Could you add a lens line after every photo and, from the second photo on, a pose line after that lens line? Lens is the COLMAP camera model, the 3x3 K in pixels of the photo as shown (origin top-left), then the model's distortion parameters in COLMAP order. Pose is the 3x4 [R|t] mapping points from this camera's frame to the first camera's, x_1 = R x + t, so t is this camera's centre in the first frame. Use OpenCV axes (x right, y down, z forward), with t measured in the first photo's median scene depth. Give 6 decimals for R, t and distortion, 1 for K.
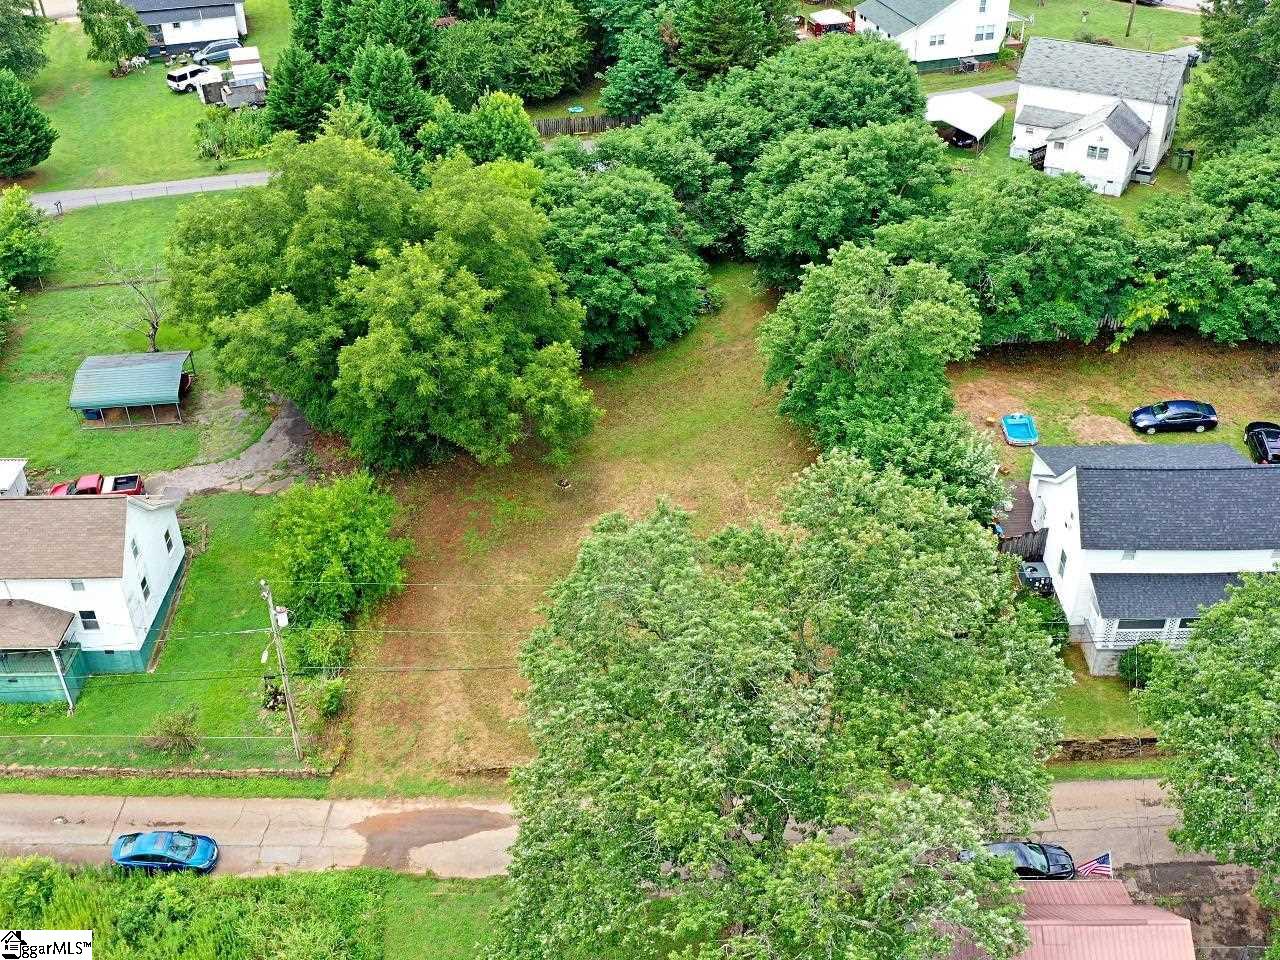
lens RADIAL K [[1357.2, 0, 634.6], [0, 1357.2, 473.5], [0, 0, 1]] dist [0.026116, 0.000000]
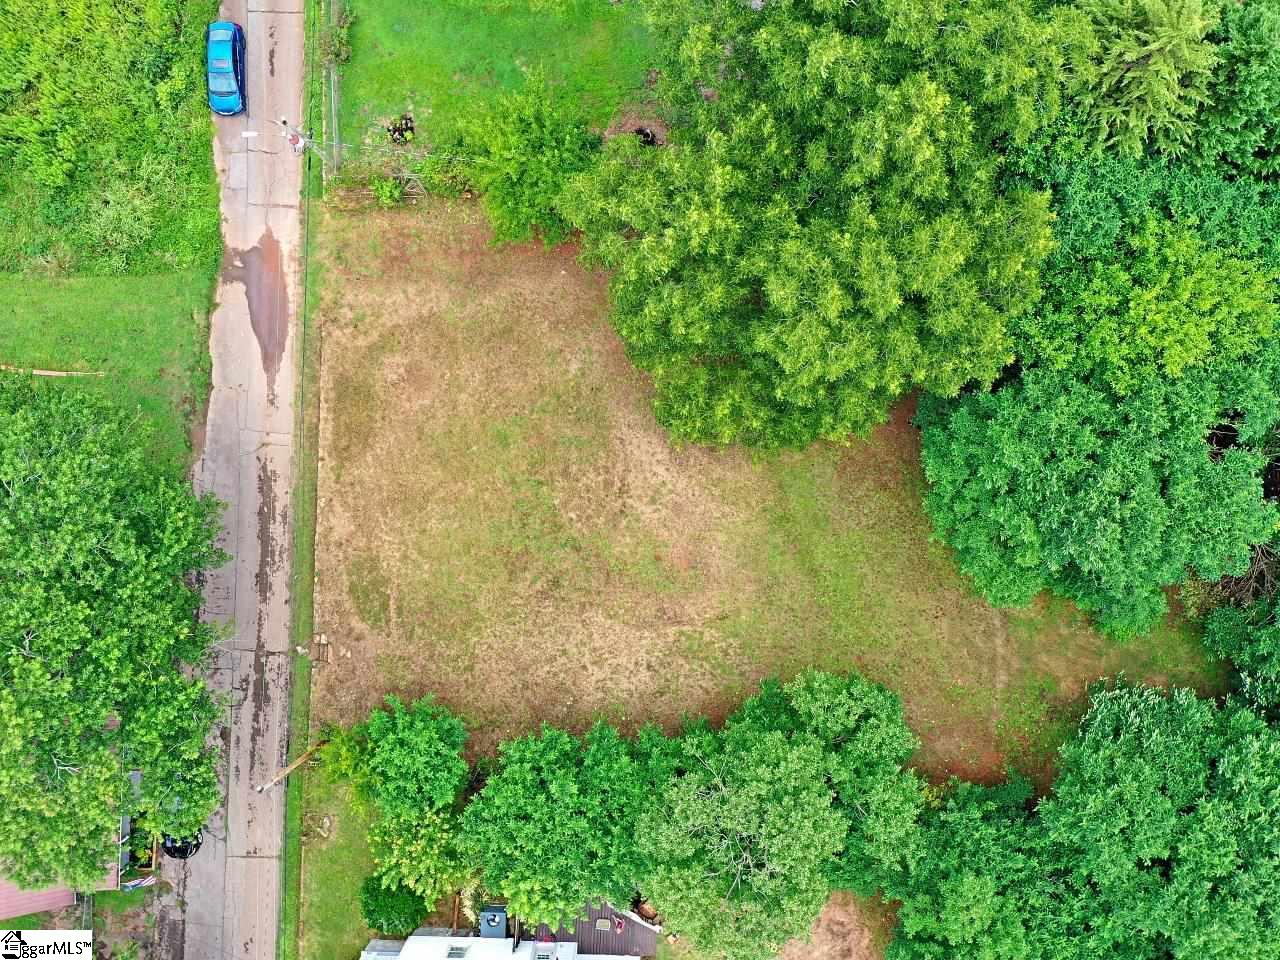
lens RADIAL K [[1357.2, 0, 643.7], [0, 1357.2, 469.6], [0, 0, 1]] dist [0.026116, 0.000000]
pose [[-0.016725, 0.999113, 0.038648, -0.051019], [-0.554758, -0.041430, 0.830980, -0.702457], [0.831844, -0.007542, 0.554959, 0.536708]]
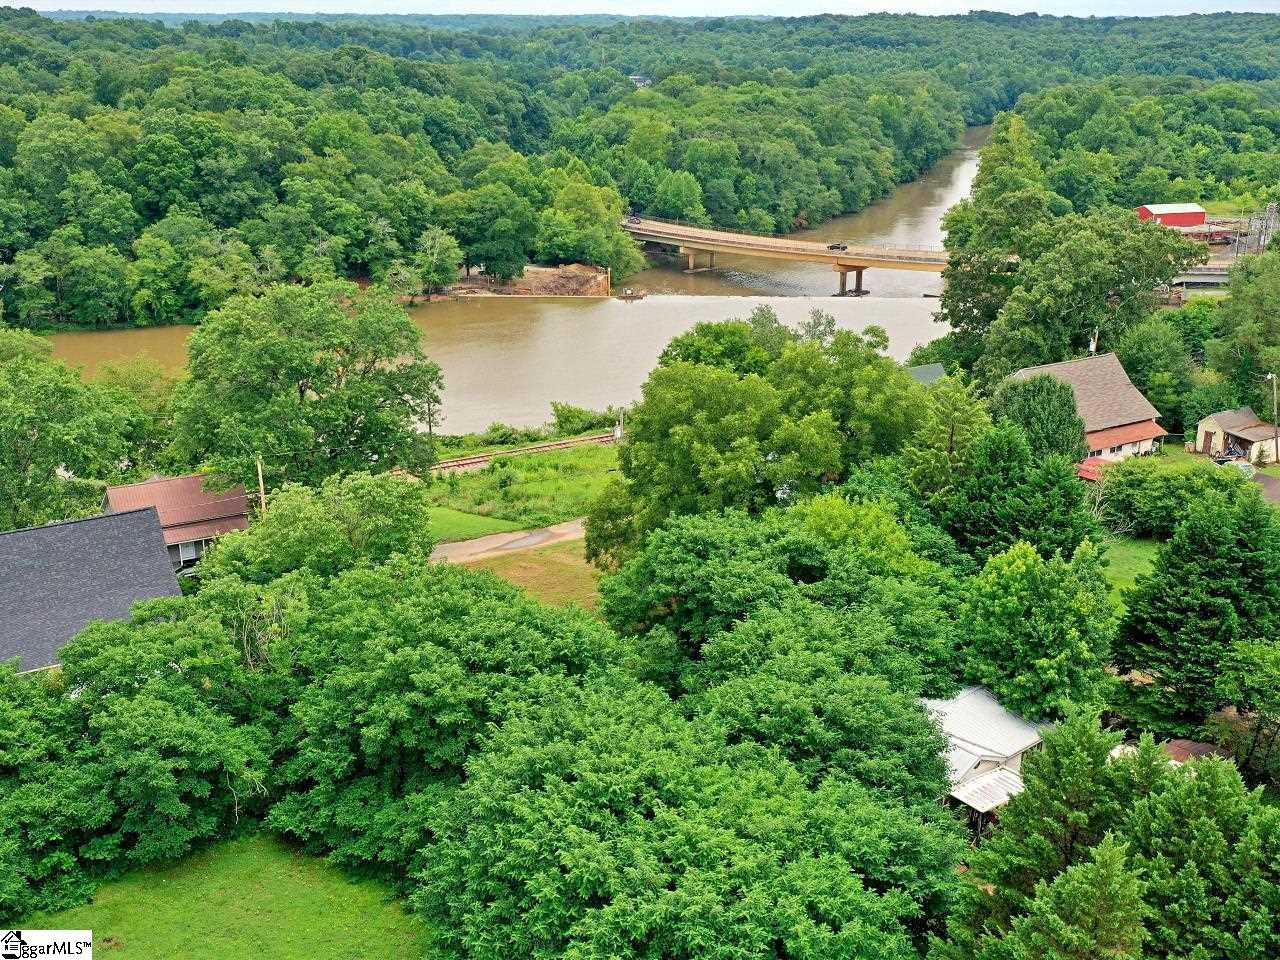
lens RADIAL K [[1357.2, 0, 638.6], [0, 1357.2, 471.6], [0, 0, 1]] dist [0.026116, 0.000000]
pose [[-0.852879, 0.175693, -0.491660, 0.486781], [-0.285718, 0.631107, 0.721158, -0.934643], [0.436992, 0.755537, -0.488059, 1.558781]]
